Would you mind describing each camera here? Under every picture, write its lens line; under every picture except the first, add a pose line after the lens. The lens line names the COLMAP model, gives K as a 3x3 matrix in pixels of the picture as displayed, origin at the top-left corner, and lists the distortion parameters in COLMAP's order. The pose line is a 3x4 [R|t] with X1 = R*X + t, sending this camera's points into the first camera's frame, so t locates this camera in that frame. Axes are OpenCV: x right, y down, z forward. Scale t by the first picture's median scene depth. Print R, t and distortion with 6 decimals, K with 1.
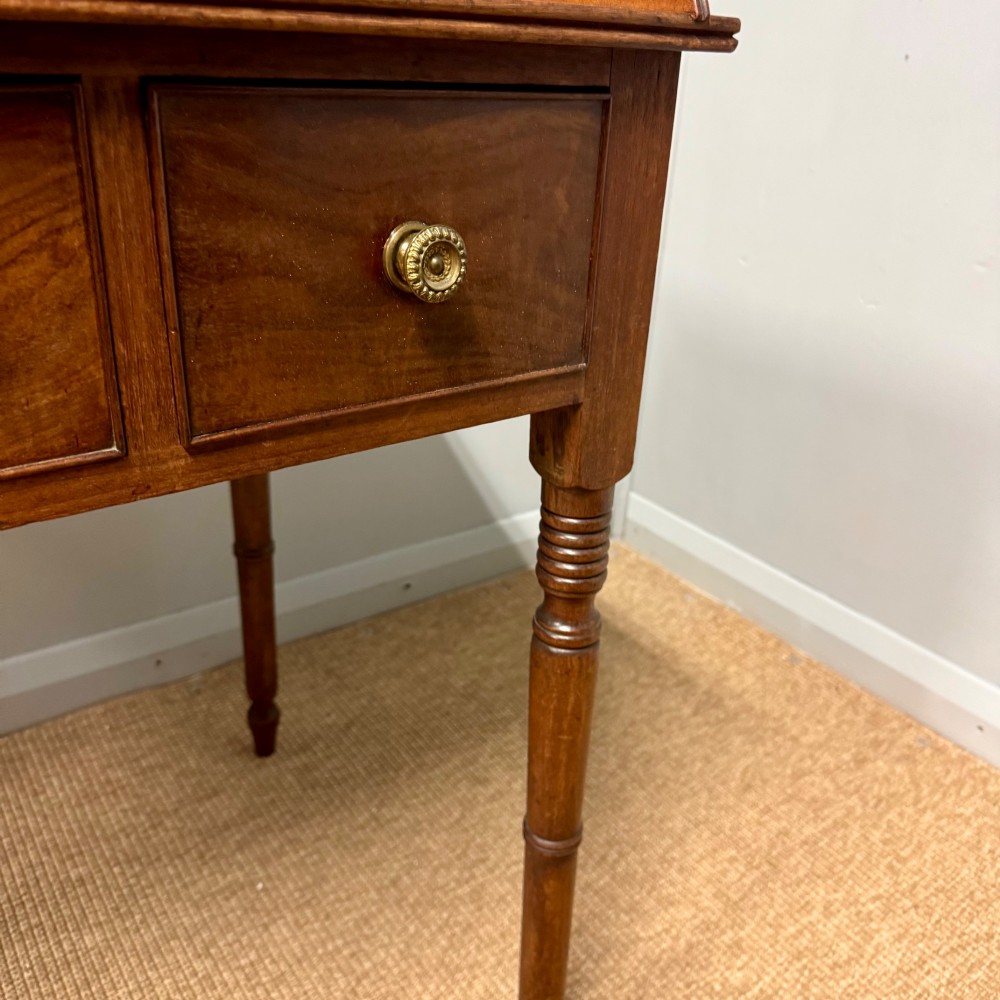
lens RADIAL K [[953.3, 0, 497.7], [0, 953.3, 502.9], [0, 0, 1]] dist [0.119692, -0.226704]
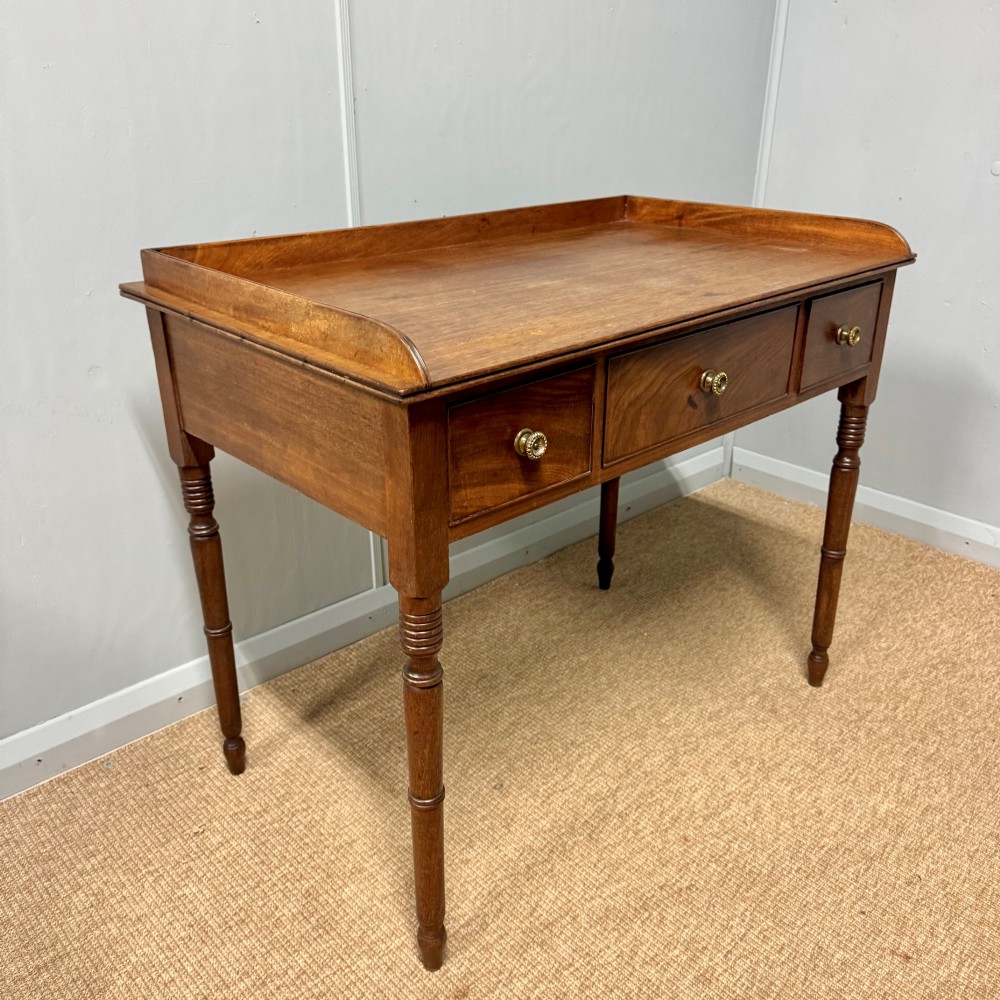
lens RADIAL K [[939.5, 0, 500.4], [0, 939.5, 503.0], [0, 0, 1]] dist [0.176106, -0.367959]
pose [[0.991115, -0.091577, 0.096462, -1.249425], [0.093246, 0.995559, -0.012931, 0.202722], [-0.094850, 0.021811, 0.995253, -1.686383]]
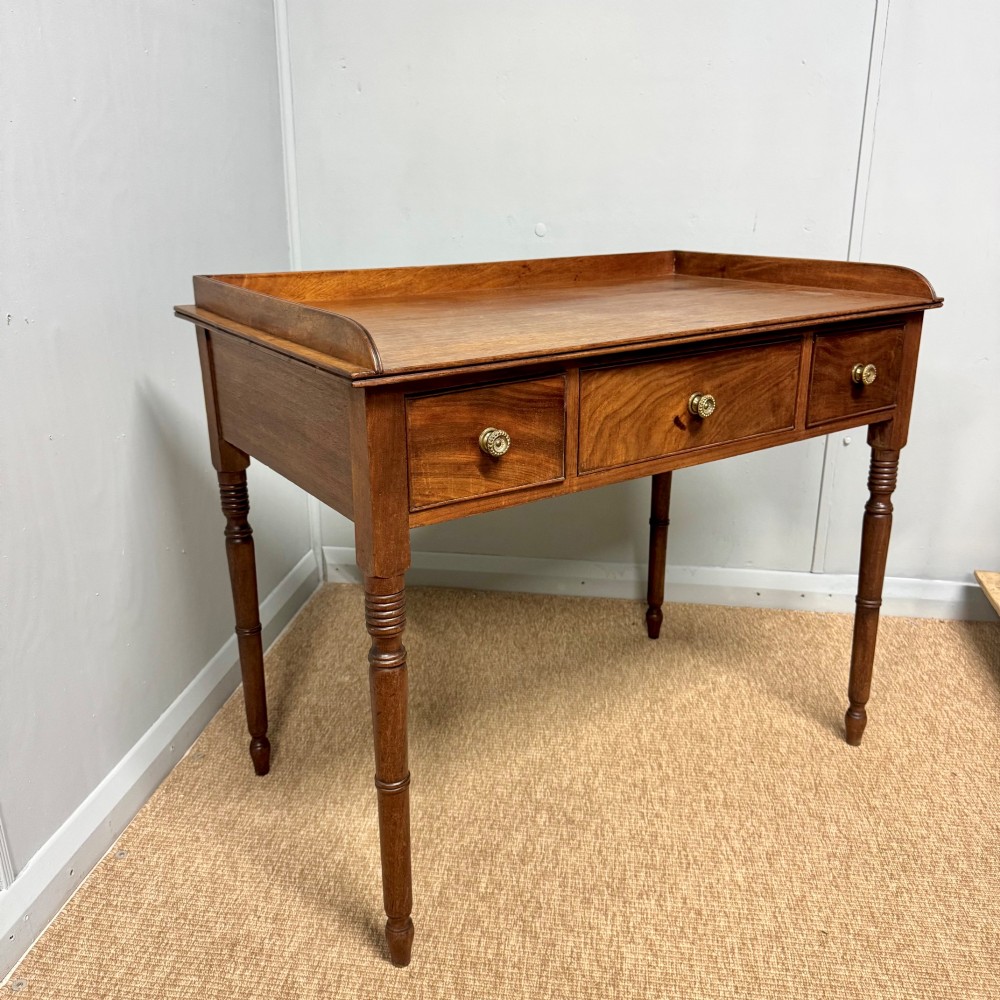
lens RADIAL K [[939.5, 0, 500.4], [0, 939.5, 503.0], [0, 0, 1]] dist [0.176106, -0.367959]
pose [[0.998127, -0.037711, -0.048162, -0.907492], [0.031809, 0.992515, -0.117906, 0.424245], [0.052248, 0.116153, 0.991856, -1.796030]]
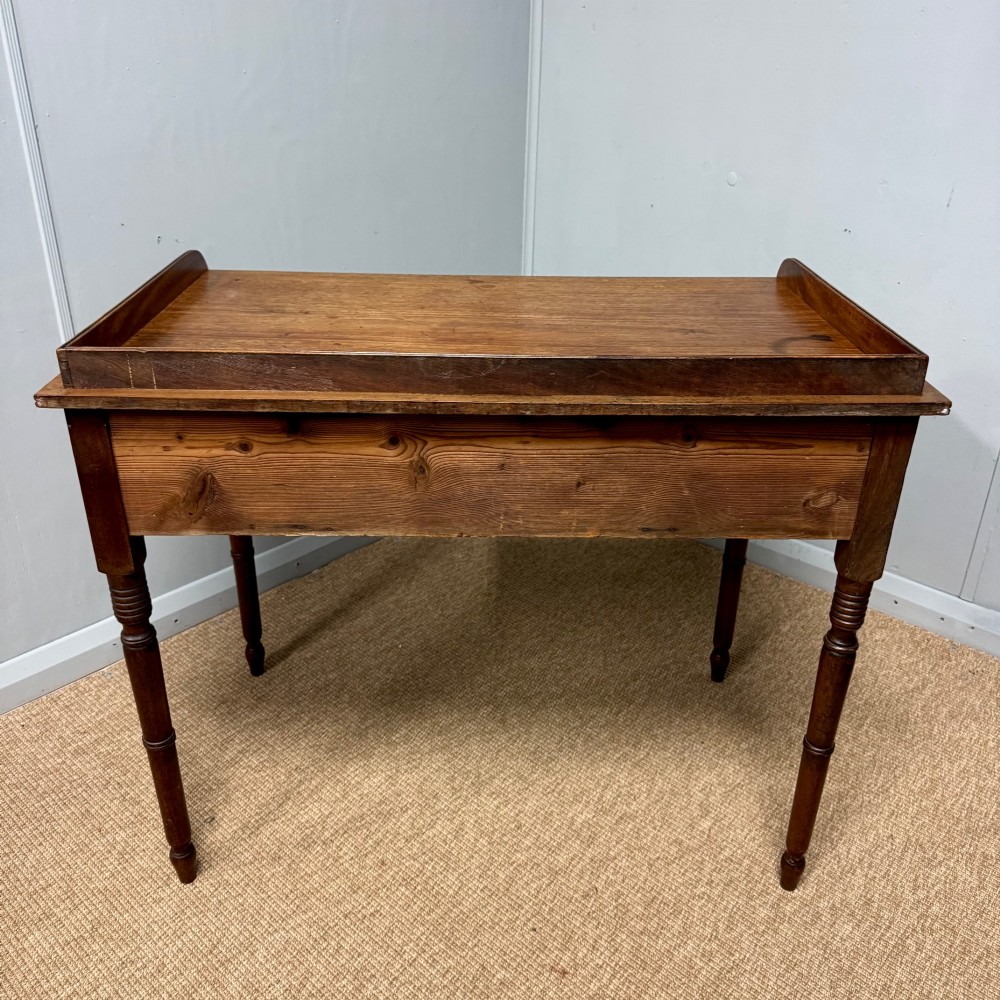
lens RADIAL K [[936.0, 0, 495.4], [0, 936.0, 502.3], [0, 0, 1]] dist [0.267288, -0.680366]
pose [[0.807922, 0.227093, -0.543774, 0.665901], [-0.227398, 0.971436, 0.067835, 0.087497], [0.543647, 0.068848, 0.836485, -1.703626]]
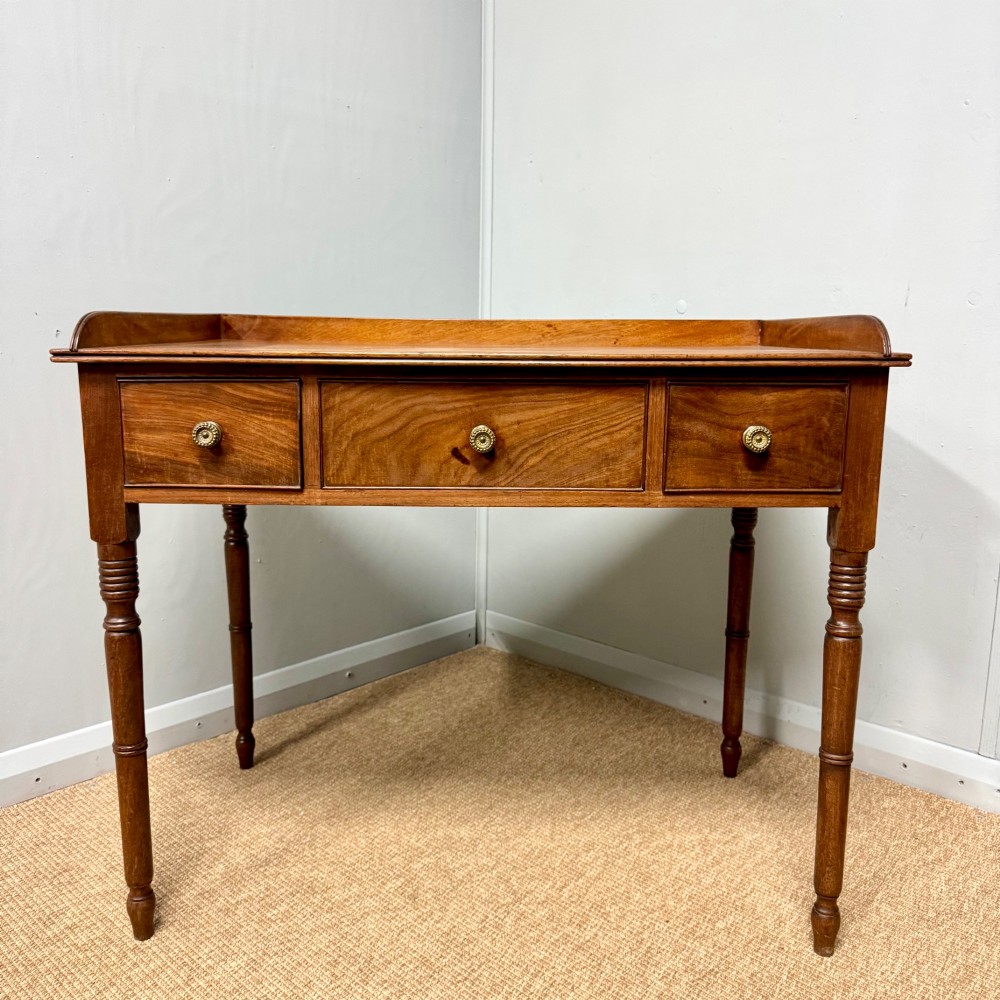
lens RADIAL K [[939.5, 0, 500.4], [0, 939.5, 503.0], [0, 0, 1]] dist [0.176106, -0.367959]
pose [[0.800896, 0.068510, -0.594871, 0.723515], [-0.230049, 0.952398, -0.200039, 0.478815], [0.552849, 0.297060, 0.778533, -1.109020]]
